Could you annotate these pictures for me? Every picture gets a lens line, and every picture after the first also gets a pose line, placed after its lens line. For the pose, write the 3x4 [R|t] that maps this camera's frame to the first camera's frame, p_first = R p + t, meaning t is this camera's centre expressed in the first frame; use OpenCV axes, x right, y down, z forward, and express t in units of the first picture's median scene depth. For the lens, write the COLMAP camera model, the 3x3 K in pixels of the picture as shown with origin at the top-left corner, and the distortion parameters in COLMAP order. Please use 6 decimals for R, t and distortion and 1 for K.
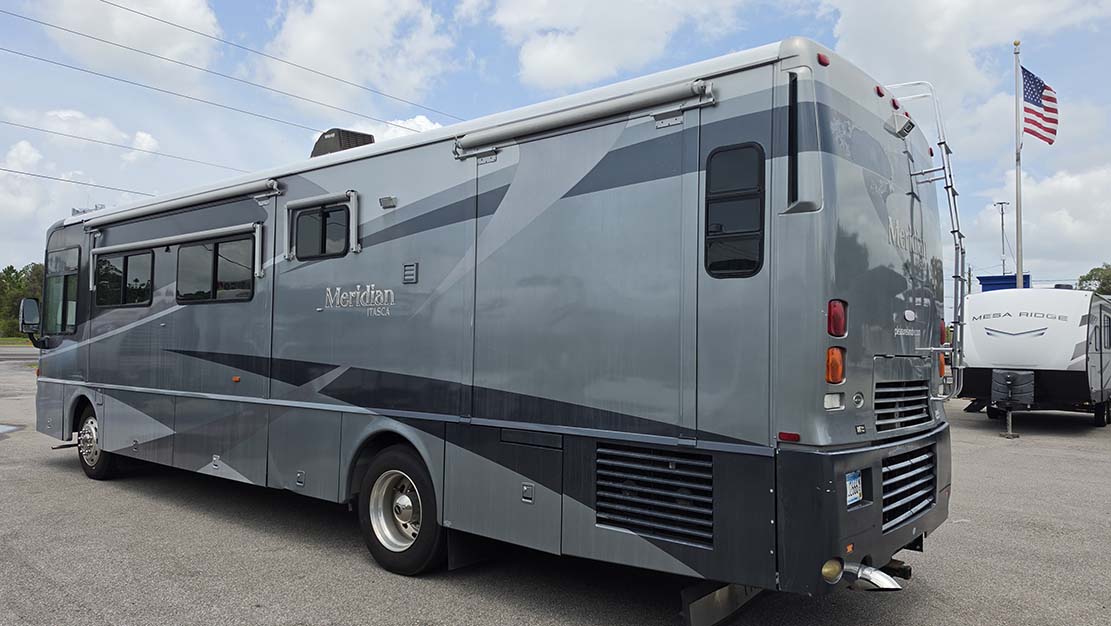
lens RADIAL K [[770.1, 0, 555.5], [0, 770.1, 313.0], [0, 0, 1]] dist [0.104876, -0.126961]
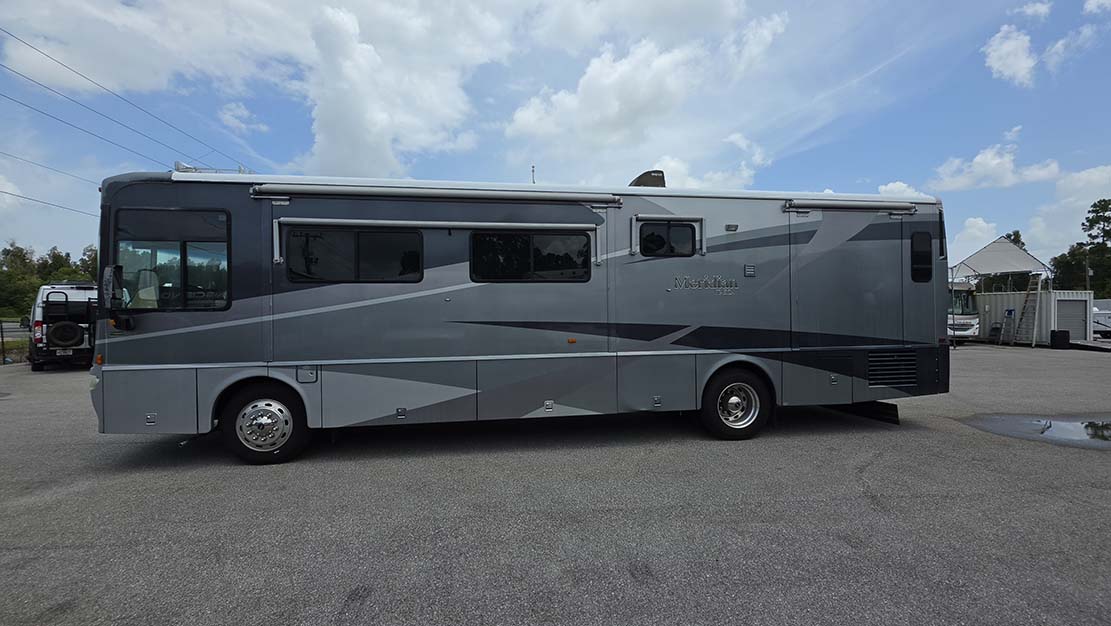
lens RADIAL K [[440.1, 0, 554.1], [0, 440.1, 311.0], [0, 0, 1]] dist [0.008976, -0.006880]
pose [[0.670251, -0.023017, 0.741778, -1.221430], [-0.012839, 0.999010, 0.042600, 0.003423], [-0.742024, -0.038076, 0.669292, 0.650028]]
